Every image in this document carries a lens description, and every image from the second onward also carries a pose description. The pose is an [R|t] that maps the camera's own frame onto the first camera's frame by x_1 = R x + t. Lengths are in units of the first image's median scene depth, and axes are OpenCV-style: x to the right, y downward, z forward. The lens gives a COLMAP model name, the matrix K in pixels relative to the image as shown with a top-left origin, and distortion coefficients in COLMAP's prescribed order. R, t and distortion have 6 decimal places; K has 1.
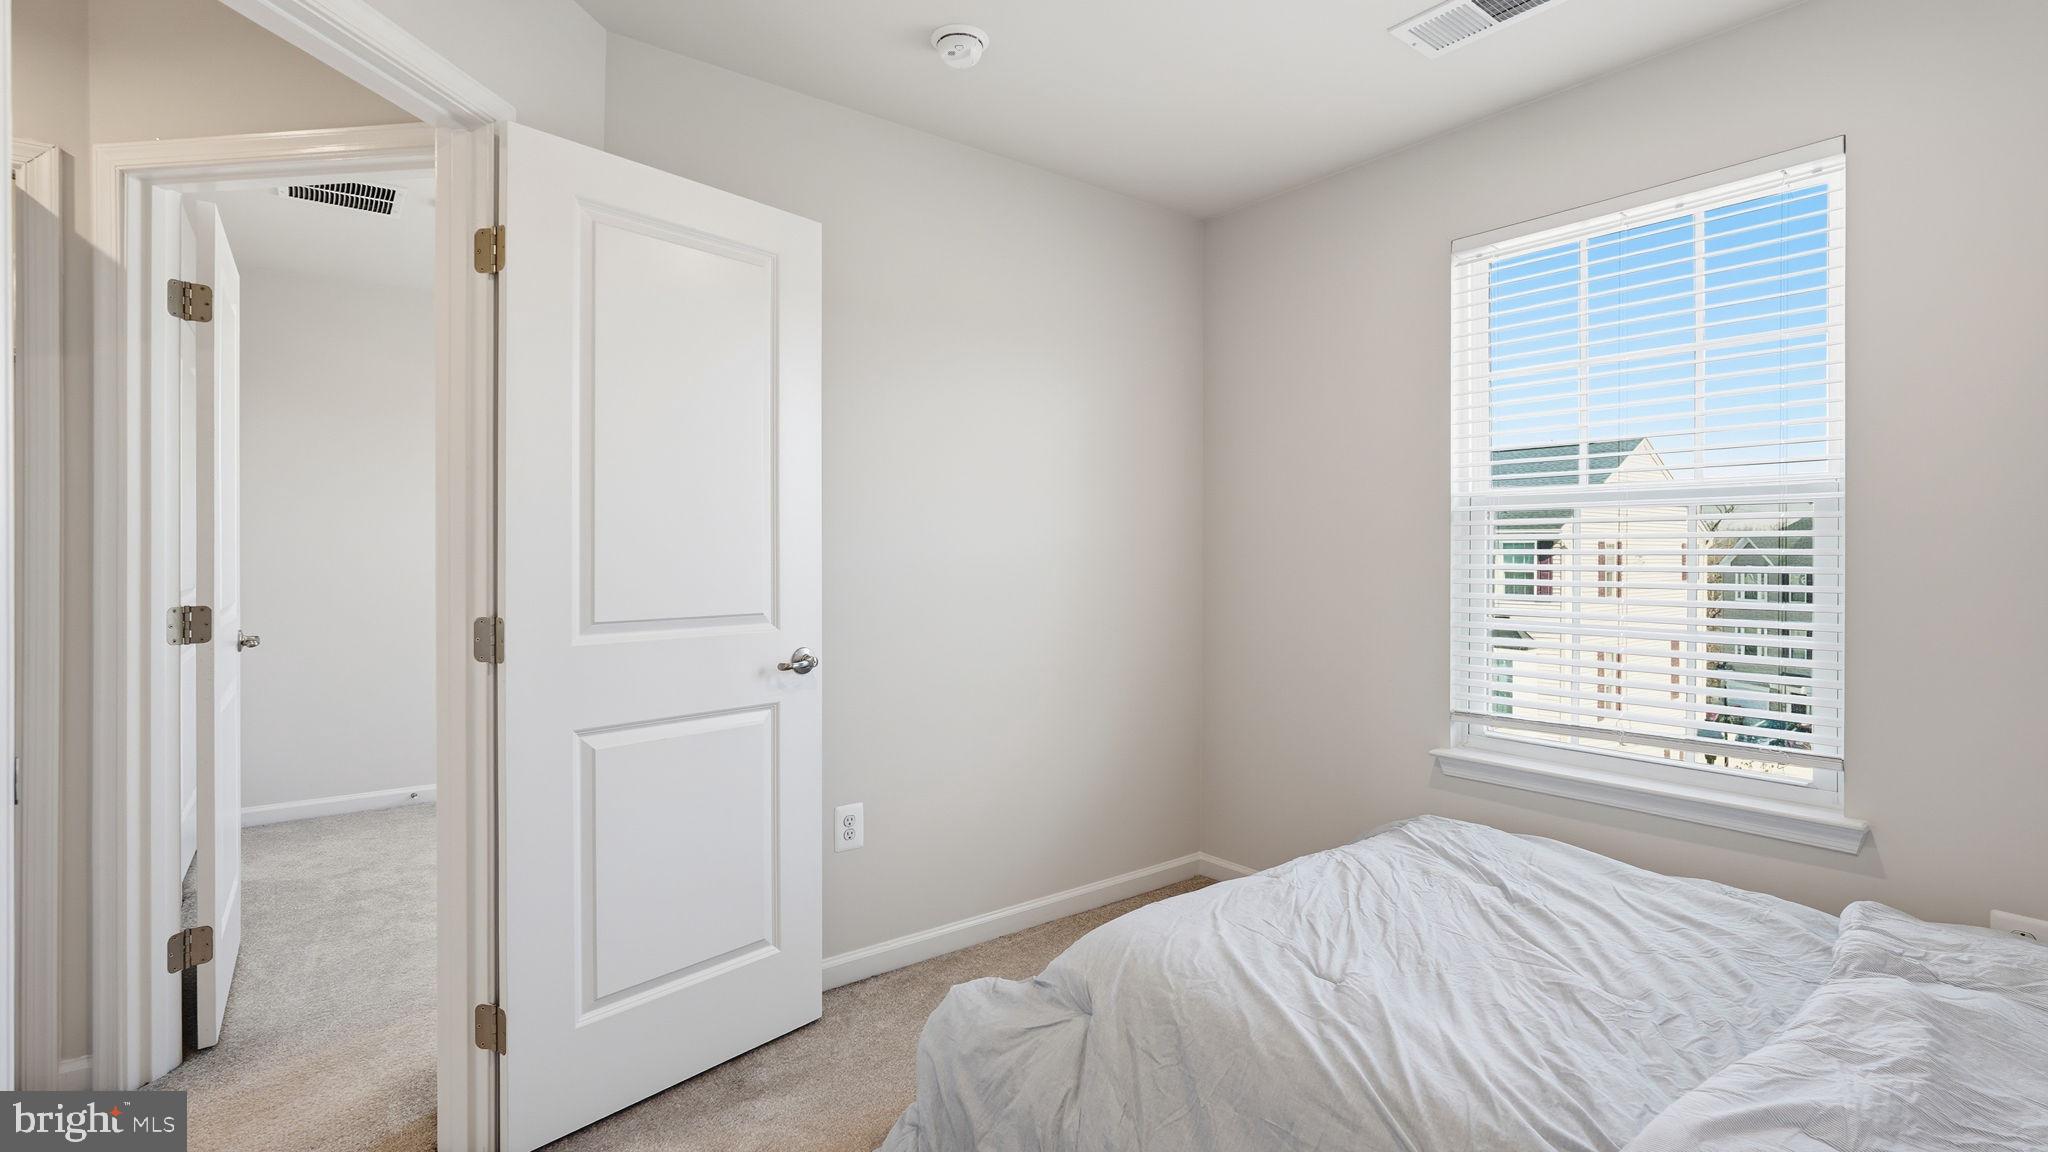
lens RADIAL K [[918.9, 0, 1021.2], [0, 918.9, 576.0], [0, 0, 1]] dist [-0.008368, 0.001314]
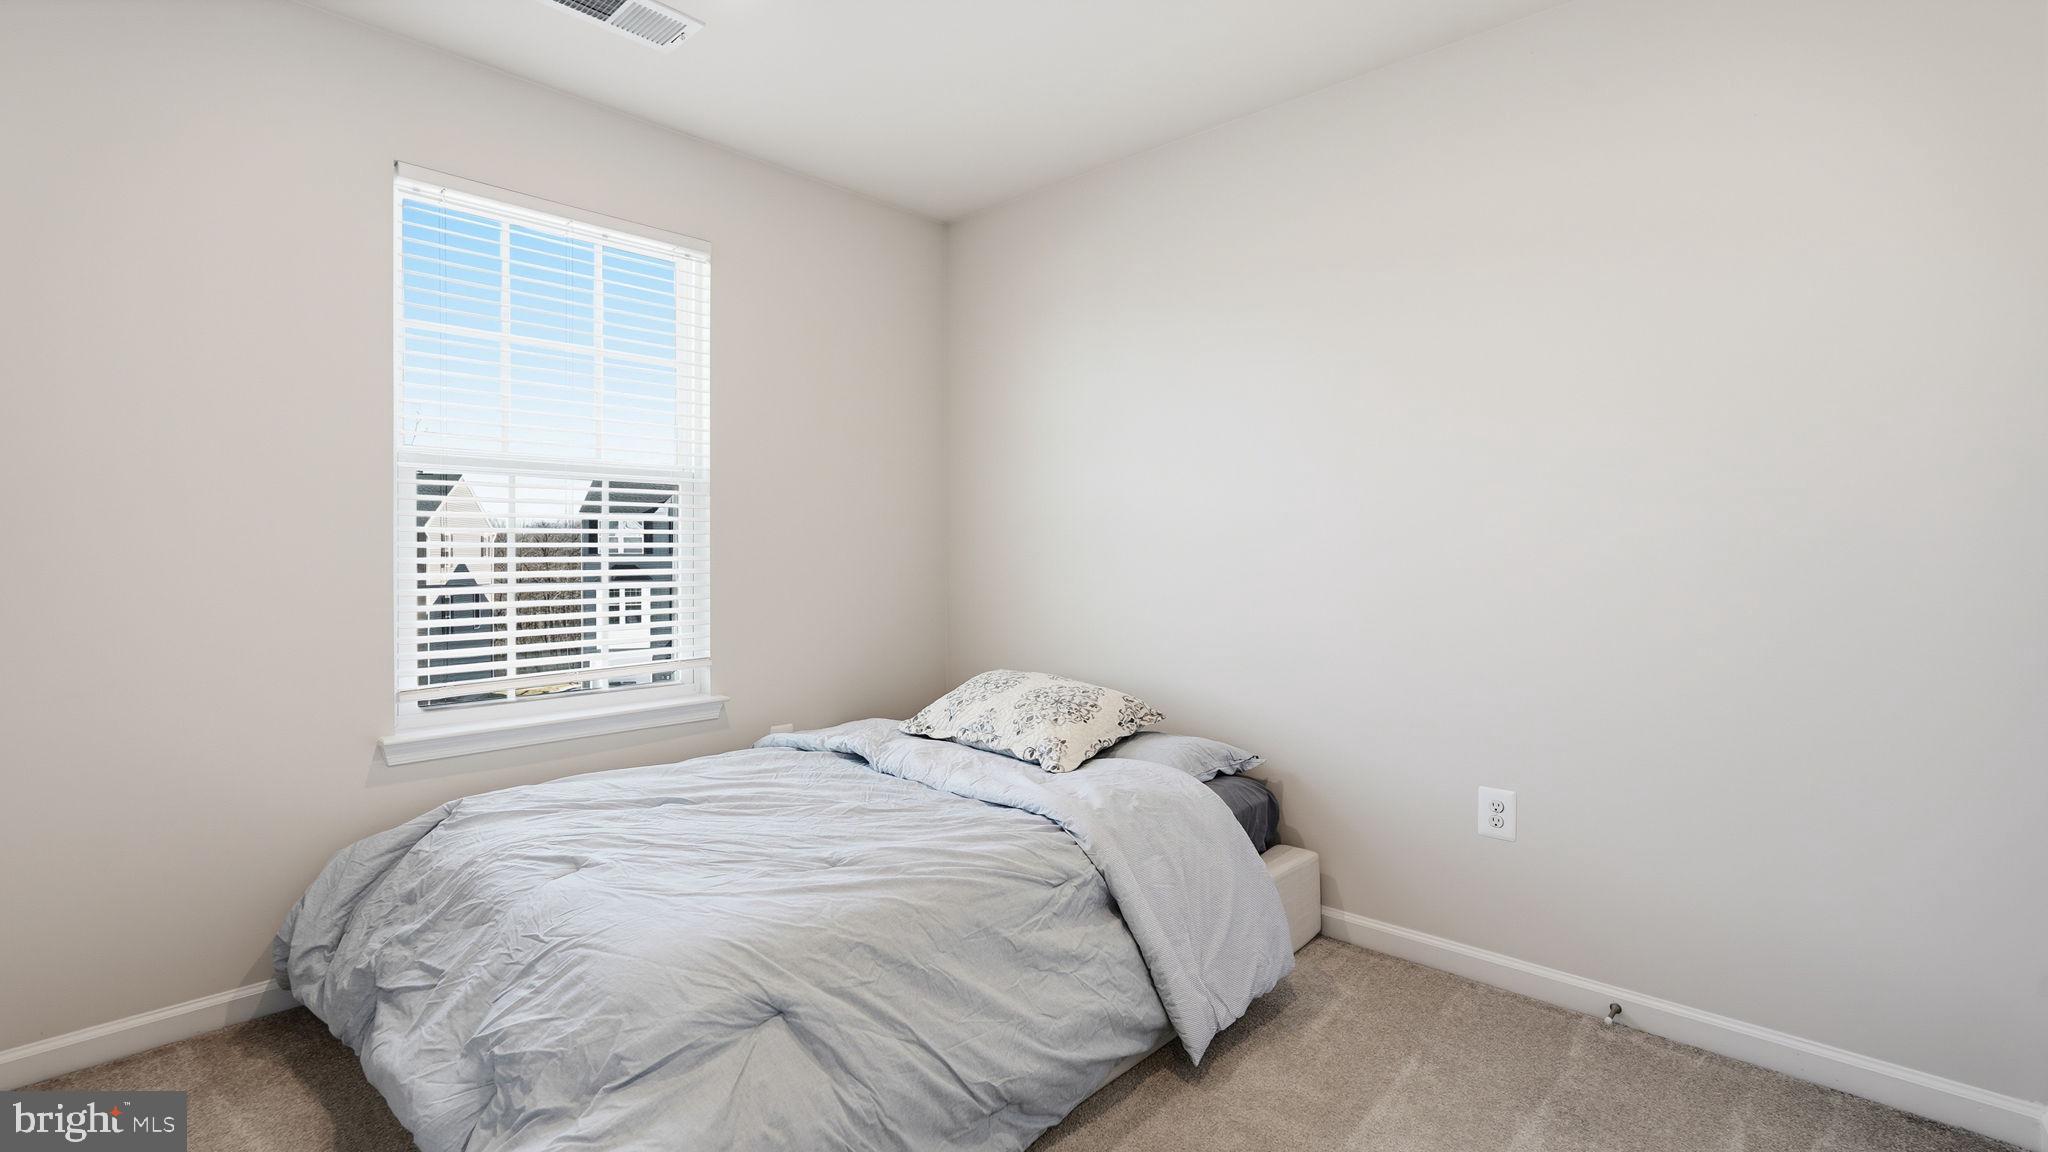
lens RADIAL K [[918.9, 0, 1021.2], [0, 918.9, 576.0], [0, 0, 1]] dist [-0.008368, 0.001314]
pose [[-0.150702, -0.033814, 0.988001, -0.640494], [0.022871, 0.999028, 0.037680, 0.020857], [-0.988315, 0.028275, -0.149783, 0.692584]]
